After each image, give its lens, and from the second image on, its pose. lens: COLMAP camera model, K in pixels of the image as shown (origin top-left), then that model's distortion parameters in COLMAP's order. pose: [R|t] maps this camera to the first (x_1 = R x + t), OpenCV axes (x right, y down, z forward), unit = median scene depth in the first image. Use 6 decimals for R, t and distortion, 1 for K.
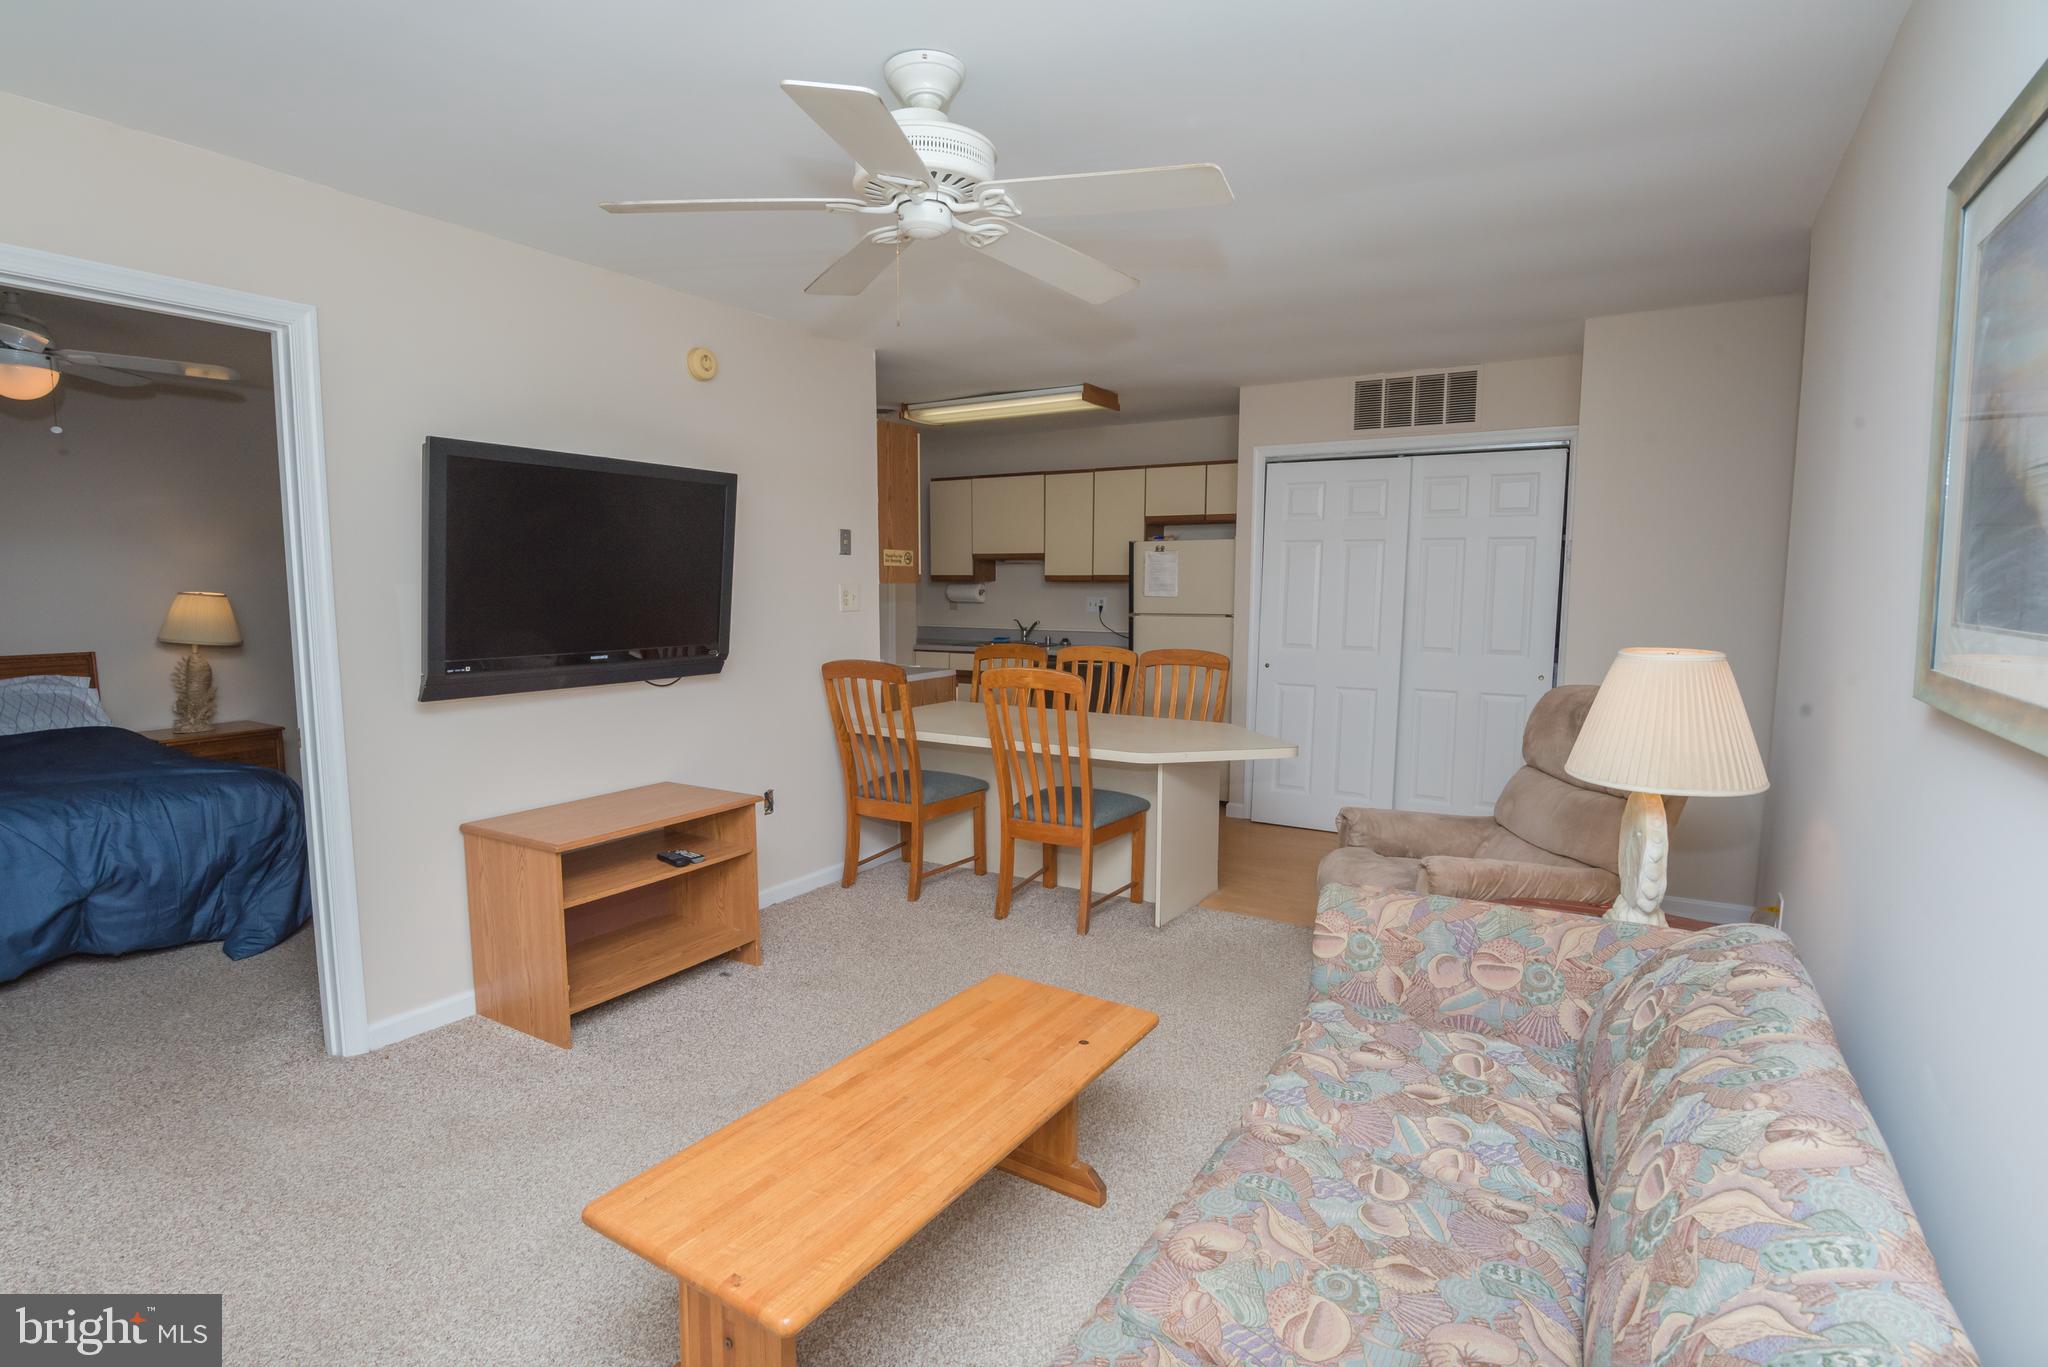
lens RADIAL K [[1008.3, 0, 1027.8], [0, 1008.3, 694.9], [0, 0, 1]] dist [-0.015084, 0.000381]
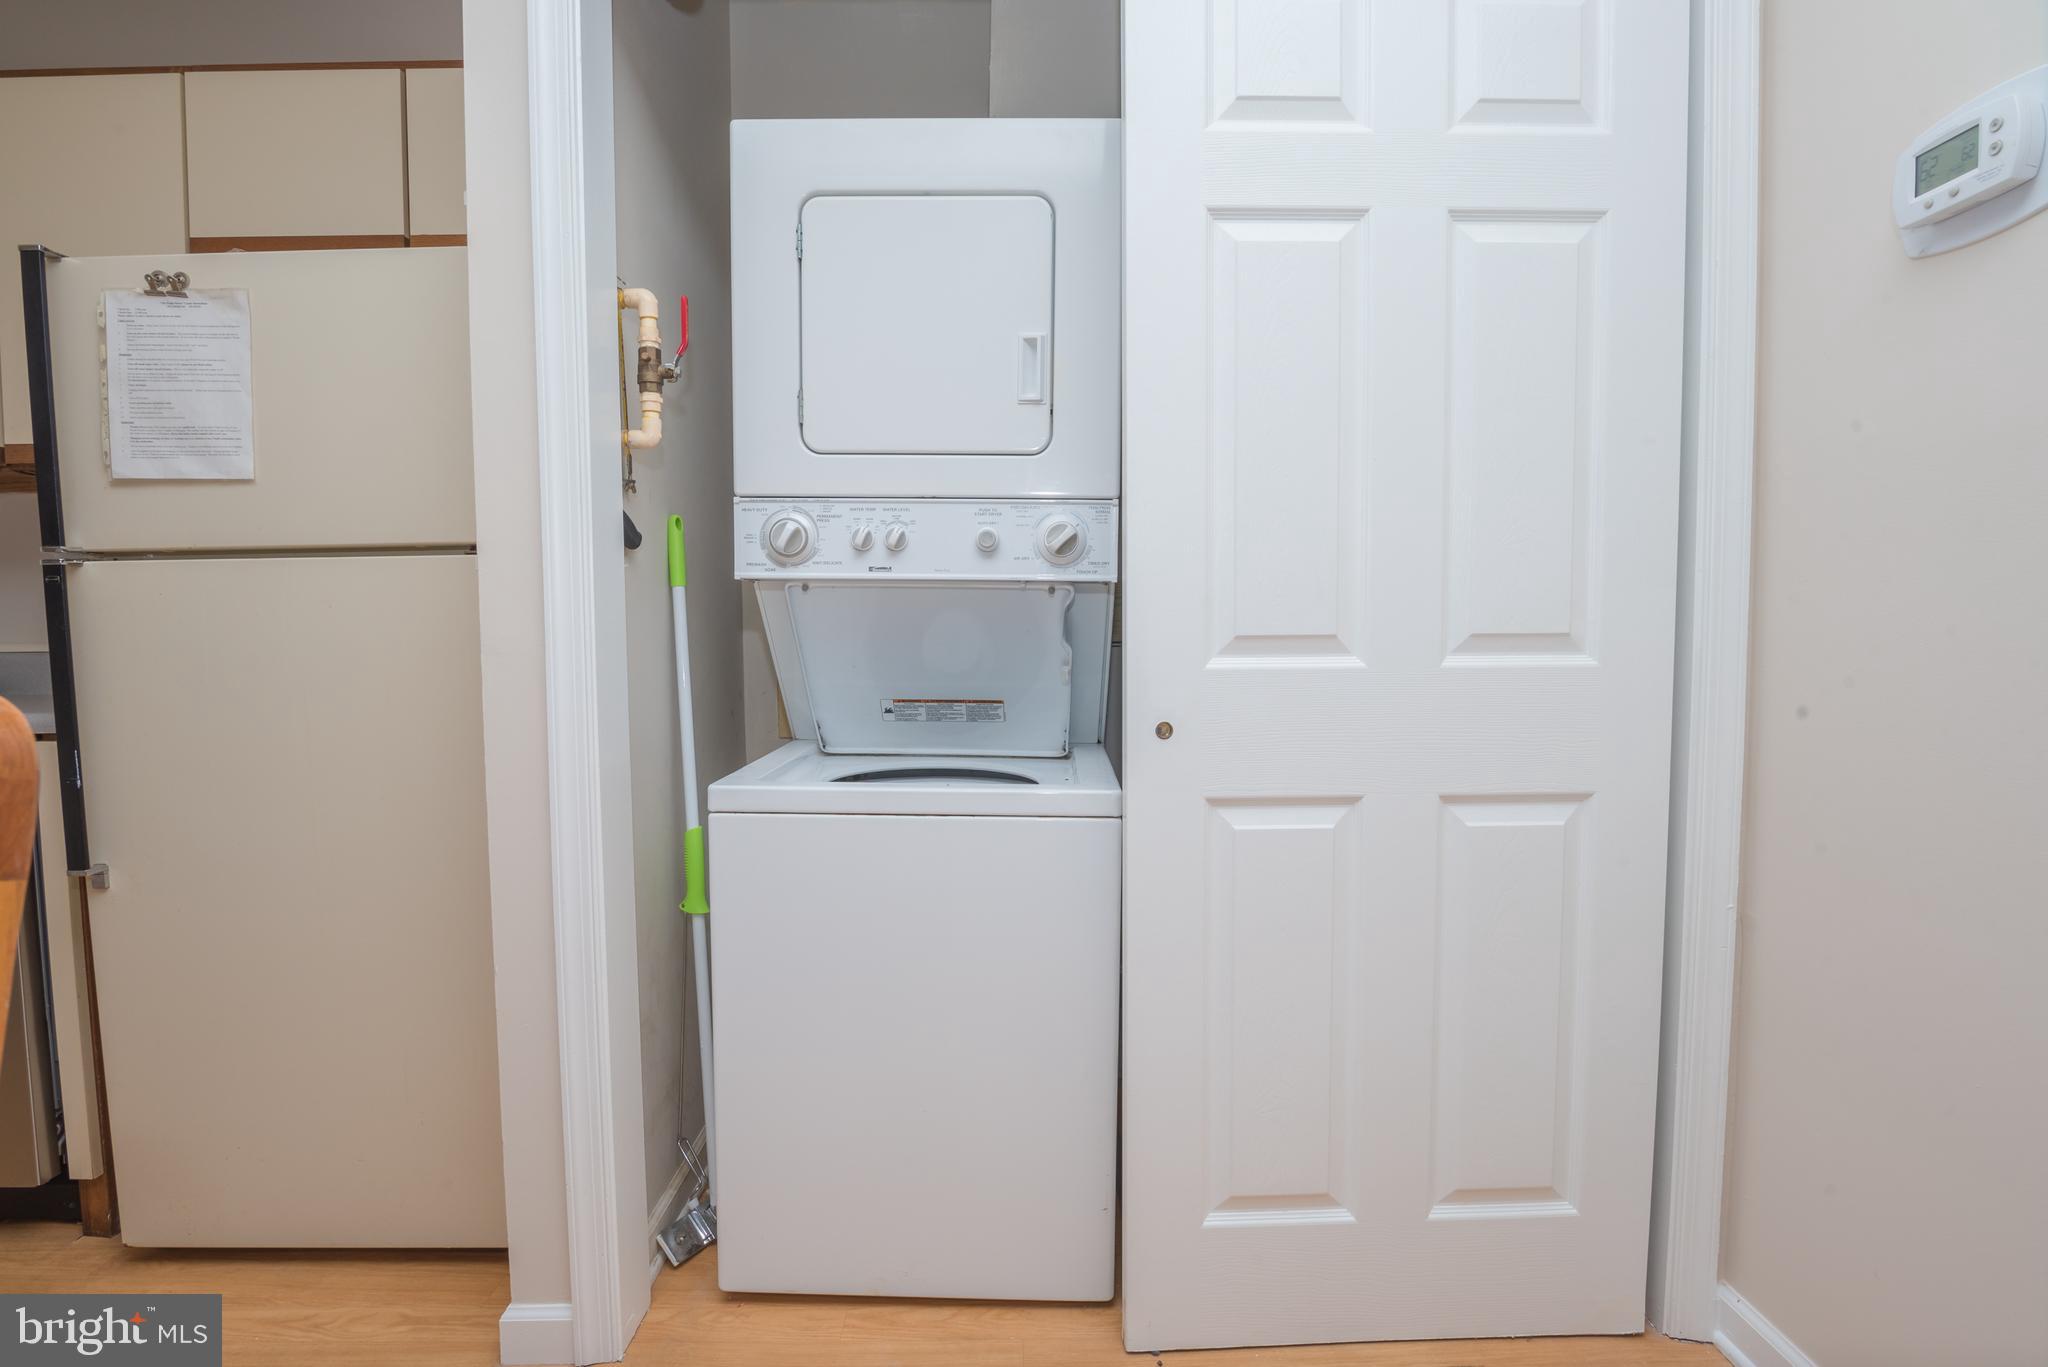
lens RADIAL K [[1010.8, 0, 1021.4], [0, 1010.8, 692.8], [0, 0, 1]] dist [-0.020411, -0.000829]
pose [[0.844764, -0.043069, 0.533402, 0.214127], [0.069968, 0.997089, -0.030303, -0.029097], [-0.530545, 0.062920, 0.845319, 0.850723]]
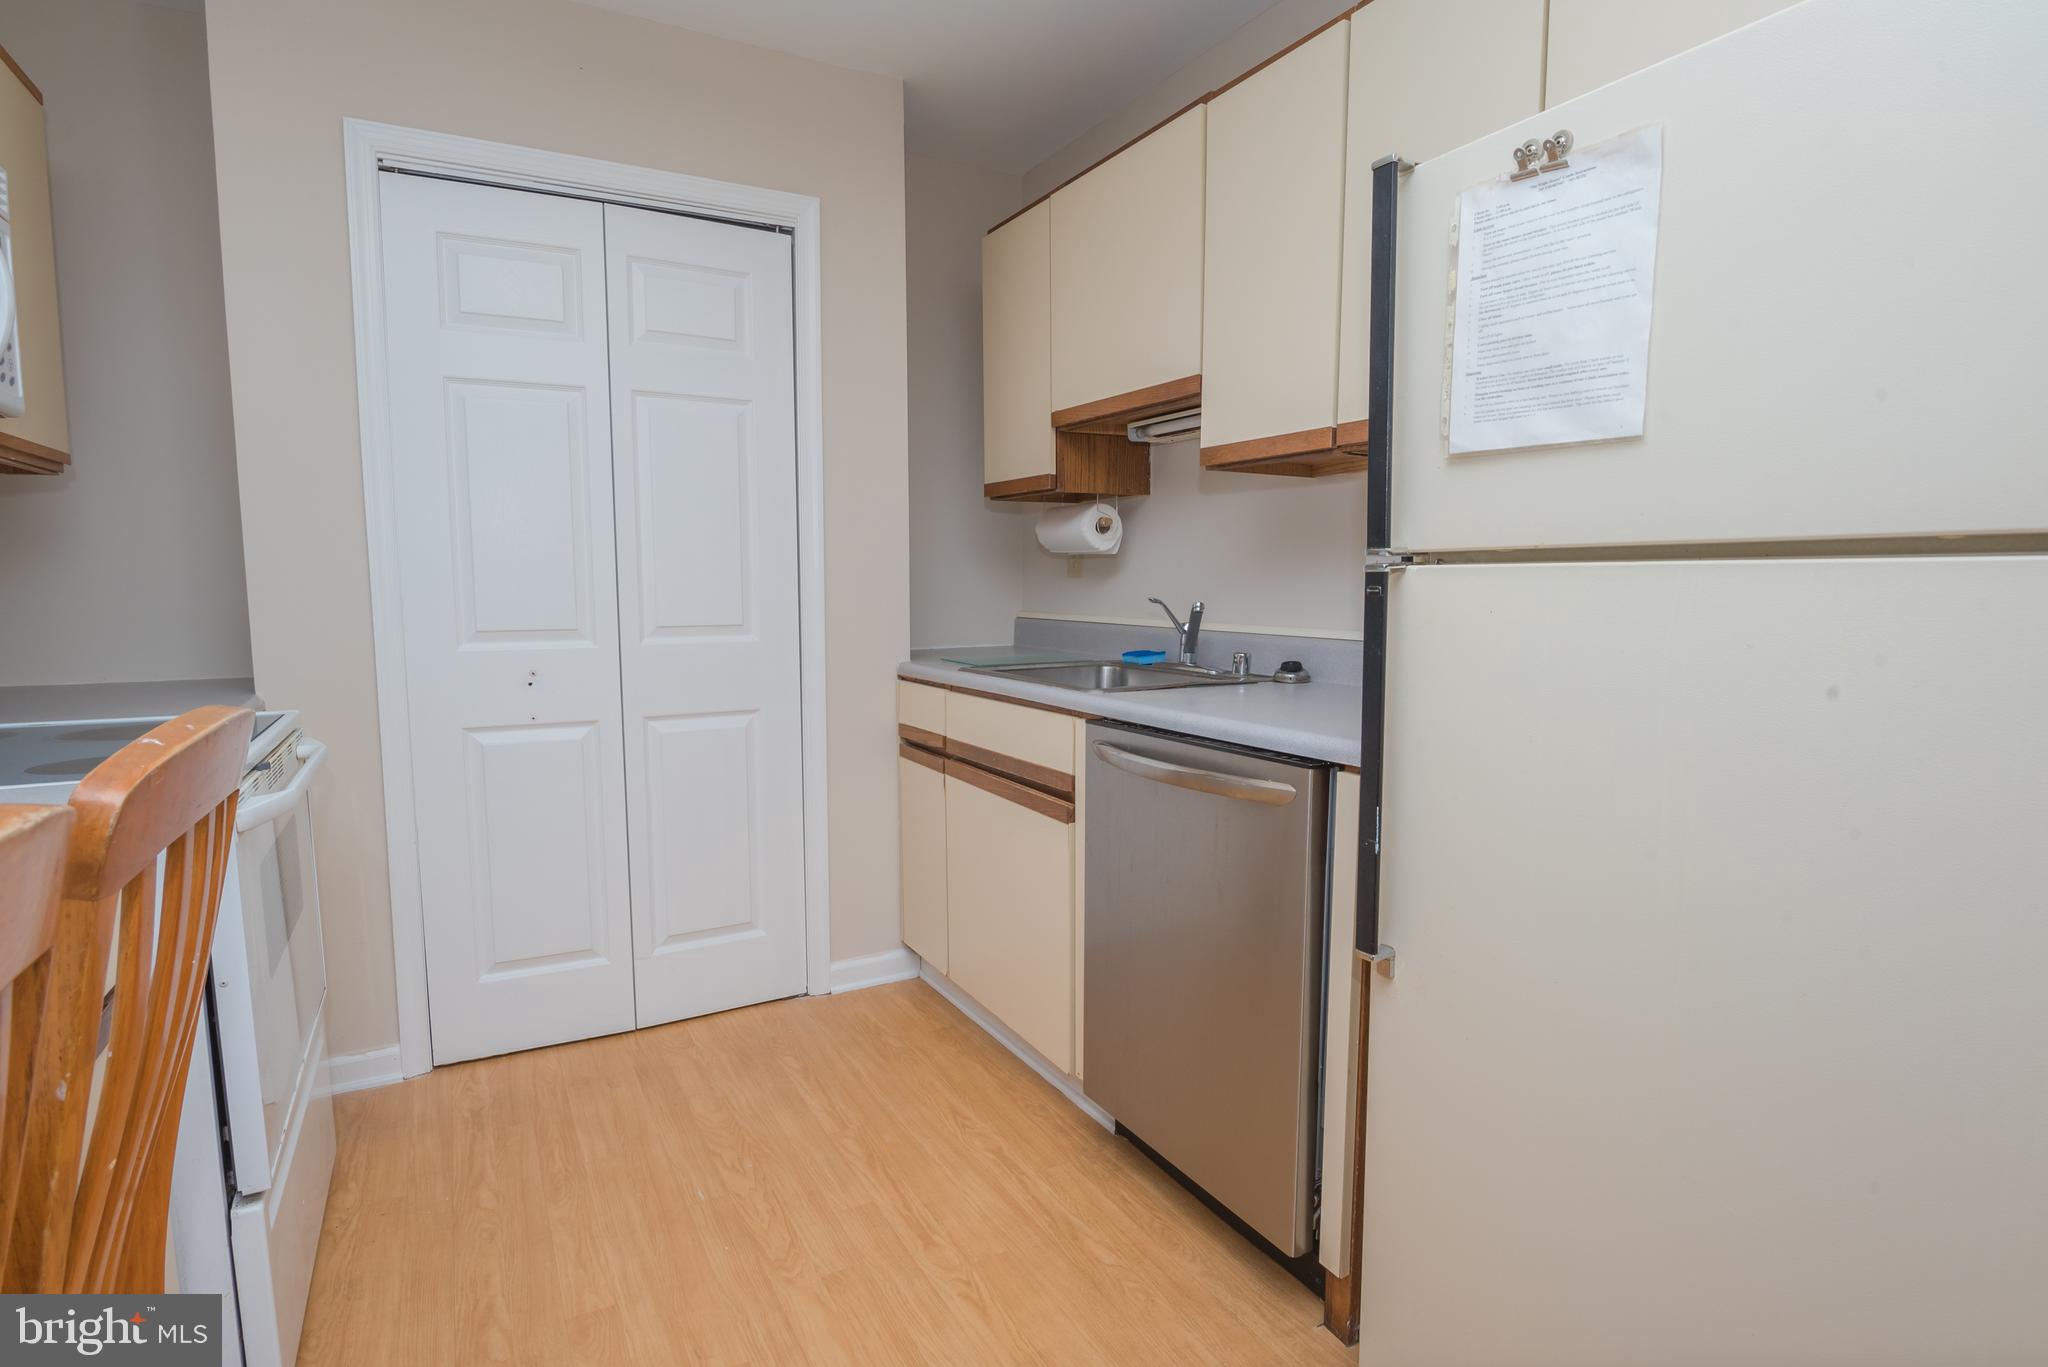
lens RADIAL K [[1042.7, 0, 1024.1], [0, 1042.7, 693.4], [0, 0, 1]] dist [-0.022749, -0.000997]
pose [[0.871406, 0.051865, -0.487814, 0.177559], [-0.053947, 0.998496, 0.009795, -0.065980], [0.487588, 0.017781, 0.872893, 0.999240]]
